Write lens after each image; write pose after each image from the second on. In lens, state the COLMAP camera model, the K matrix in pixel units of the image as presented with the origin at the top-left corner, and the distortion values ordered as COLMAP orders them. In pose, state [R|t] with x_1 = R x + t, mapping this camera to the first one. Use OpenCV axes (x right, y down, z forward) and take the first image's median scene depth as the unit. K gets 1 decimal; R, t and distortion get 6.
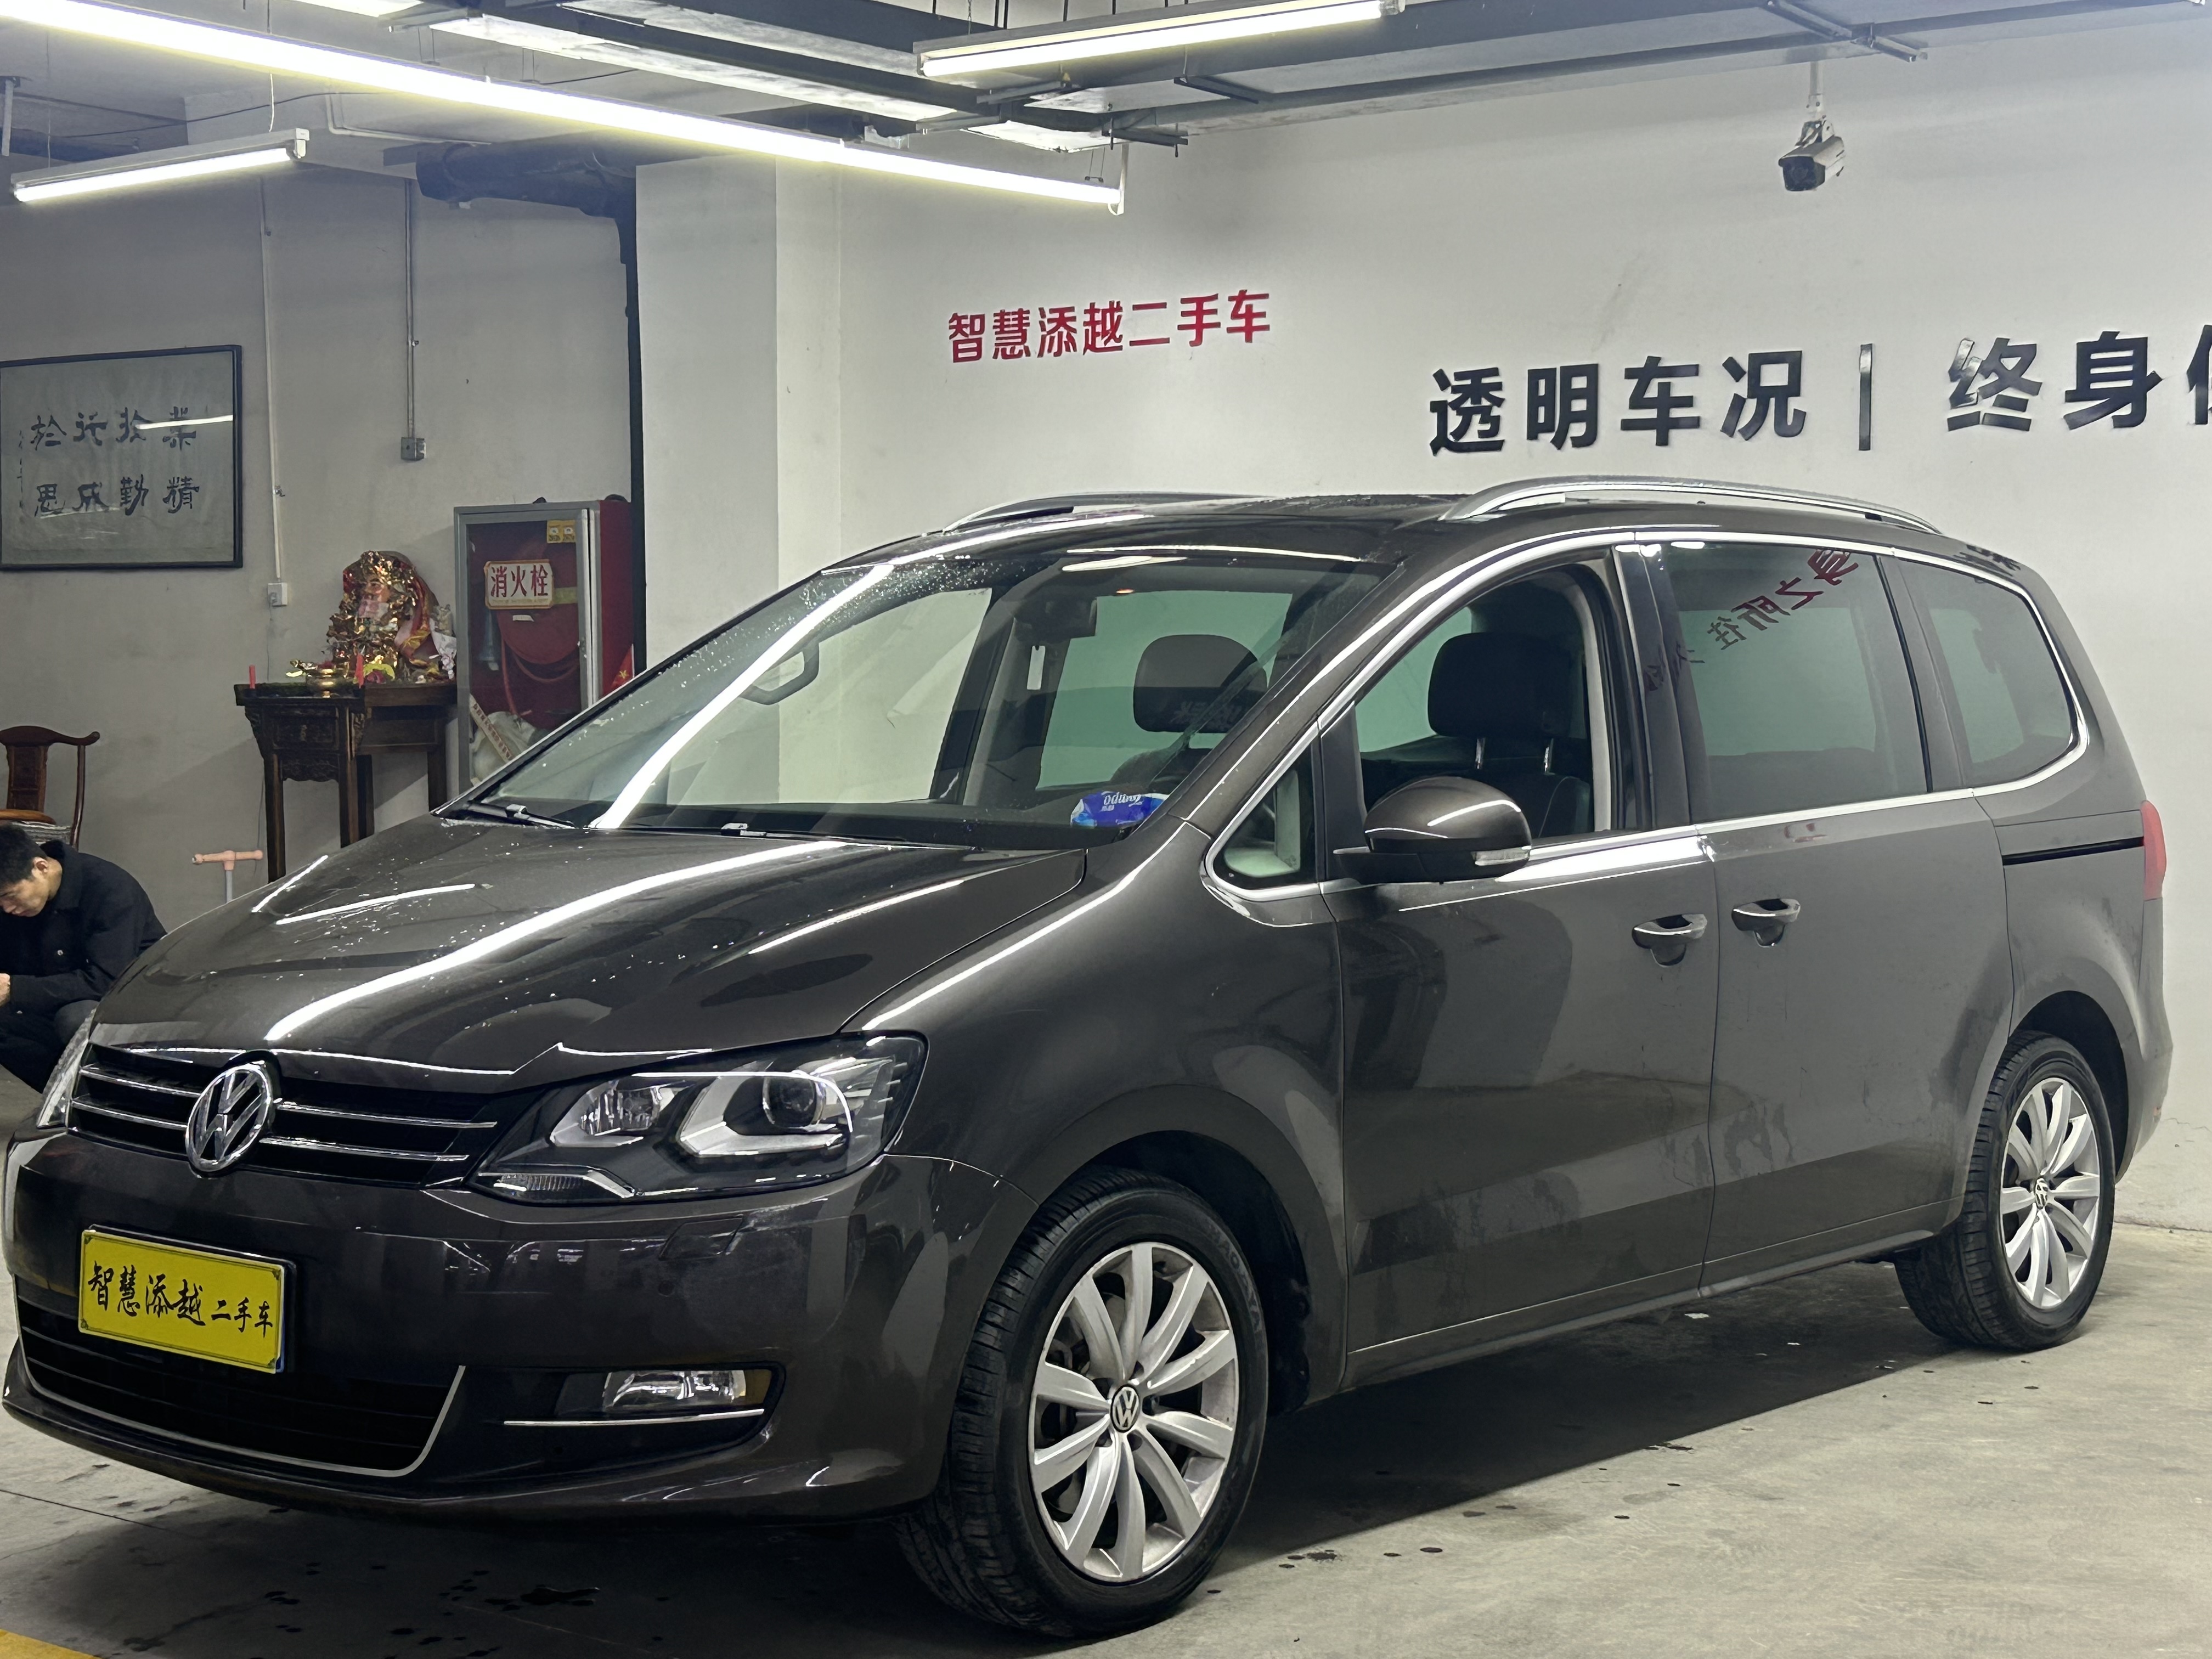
lens RADIAL K [[3437.2, 0, 1106.0], [0, 3437.2, 829.5], [0, 0, 1]] dist [0.210207, -0.803782]
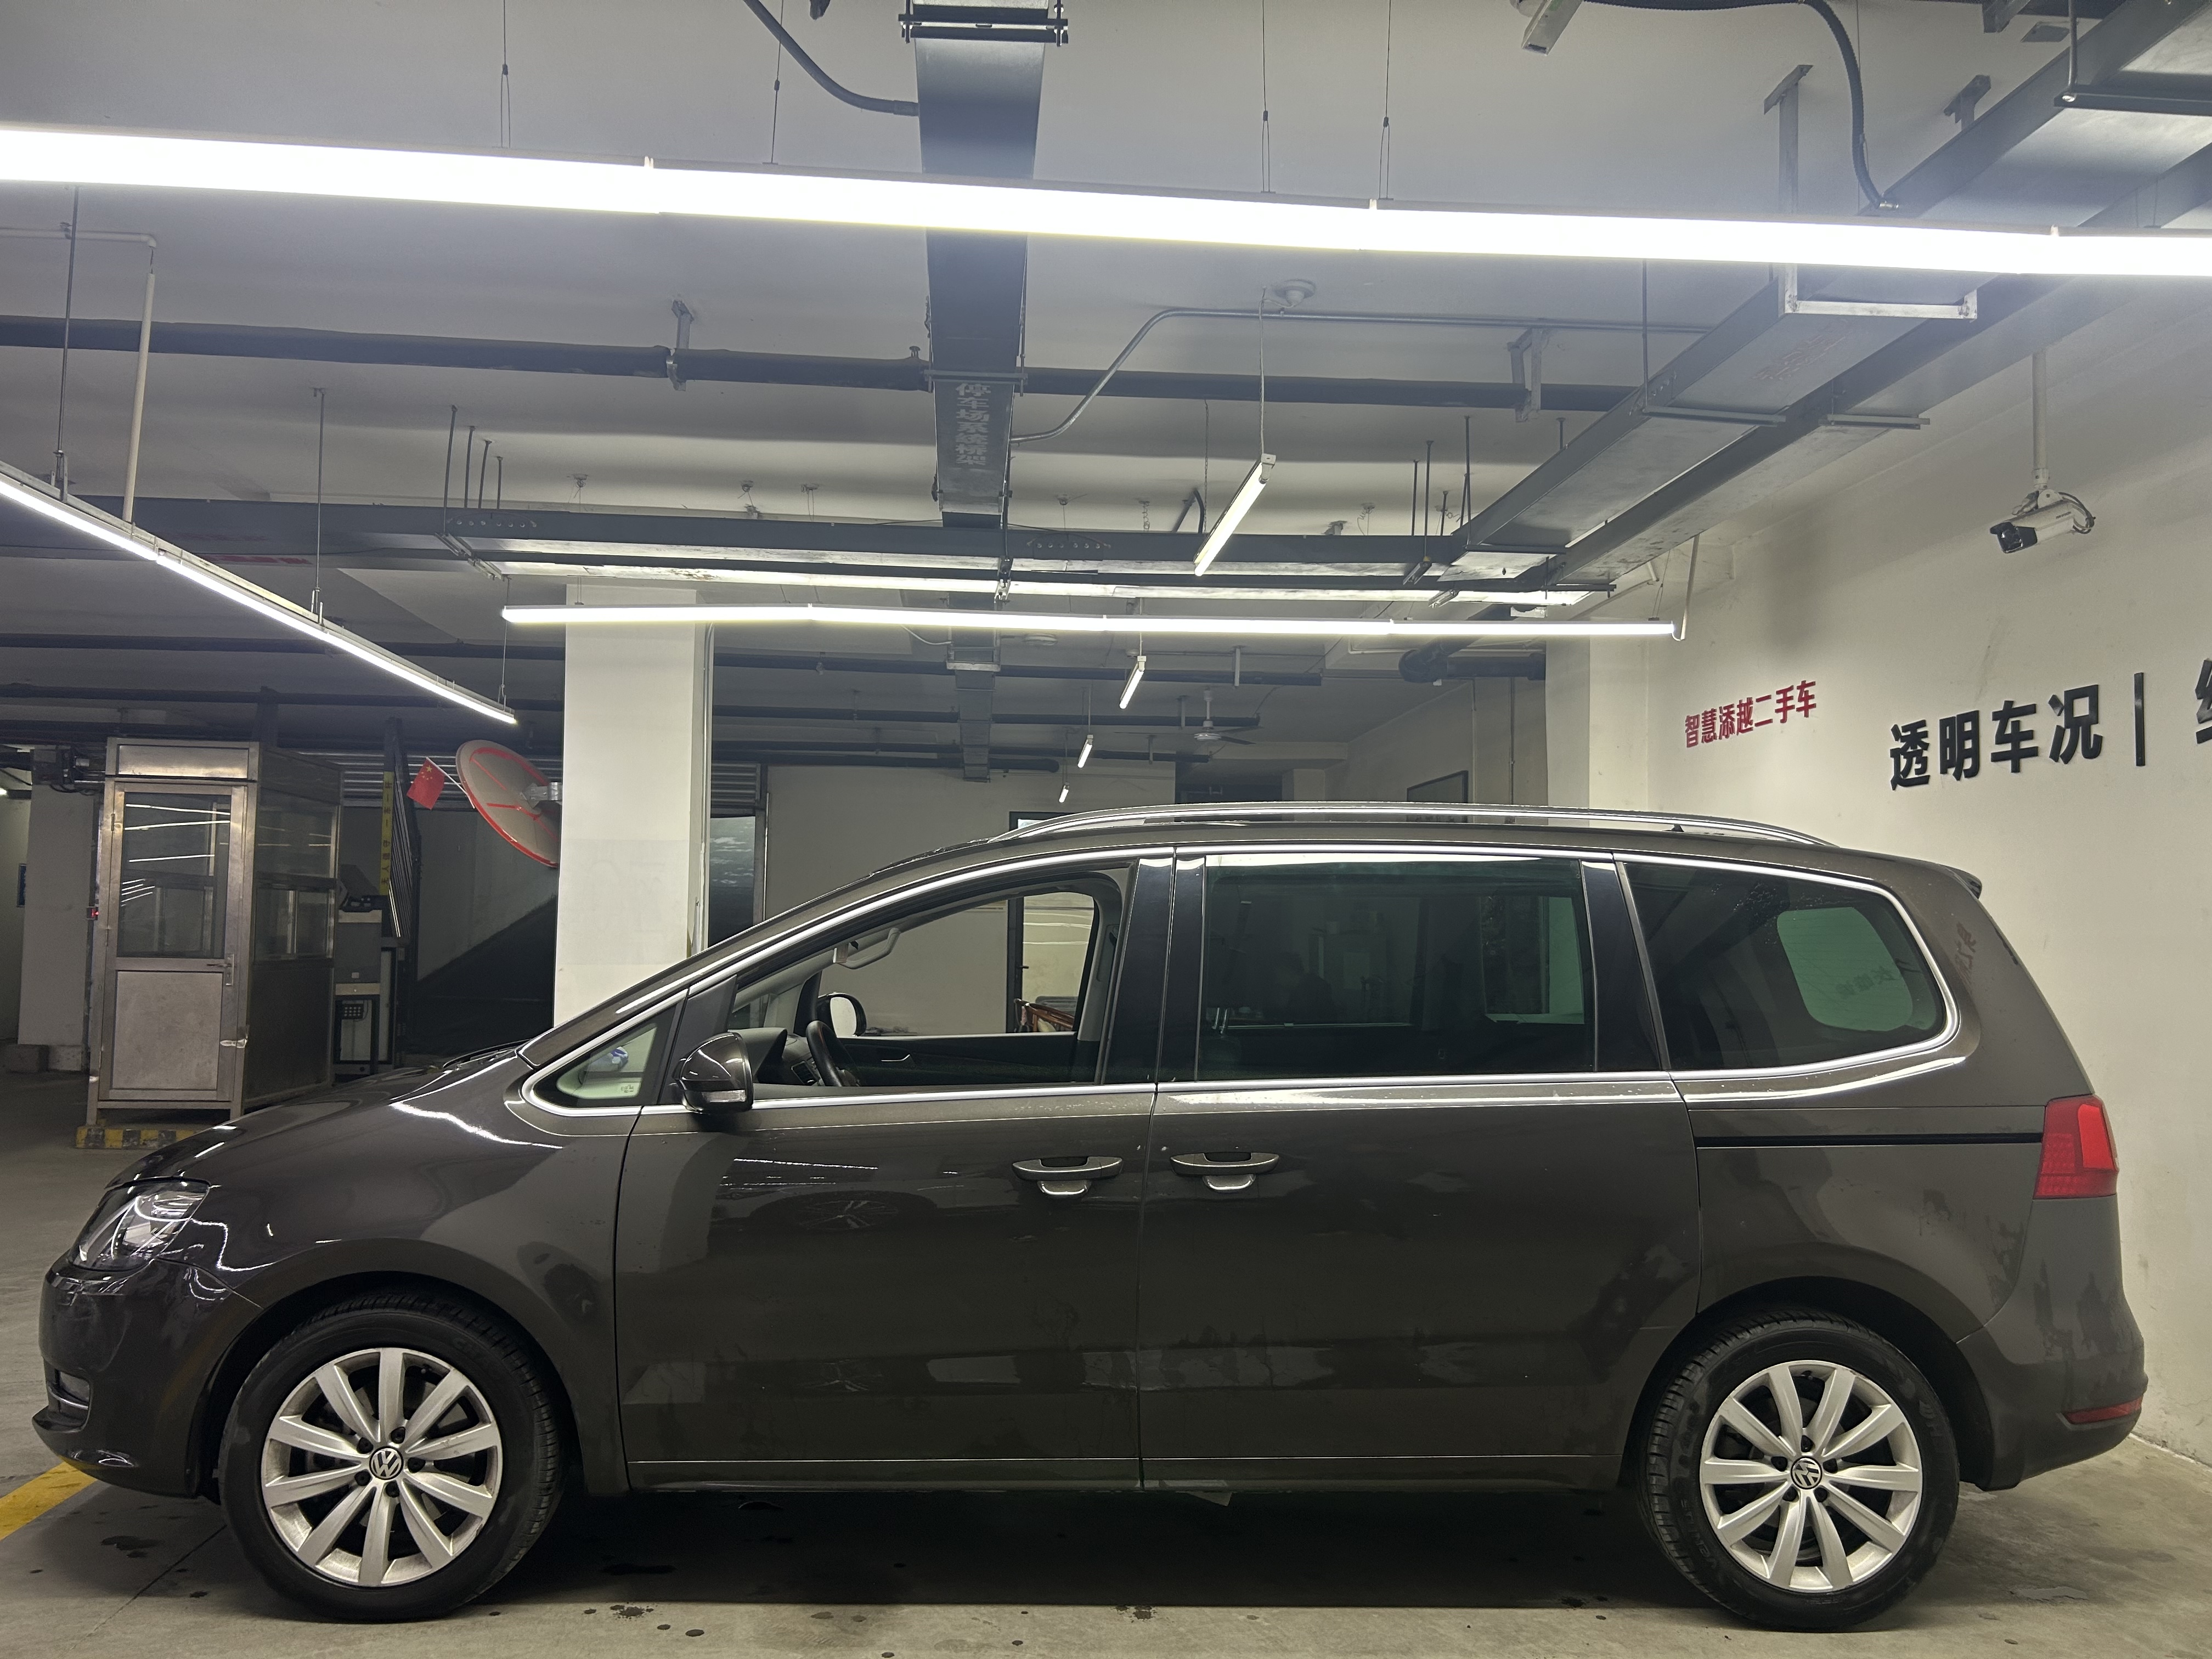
lens RADIAL K [[1673.9, 0, 1106.0], [0, 1673.9, 829.5], [0, 0, 1]] dist [0.010472, 0.002529]
pose [[0.674175, -0.041073, -0.737428, 0.385469], [-0.042807, 0.994601, -0.094532, -0.022111], [0.737330, 0.095298, 0.668777, 0.379887]]
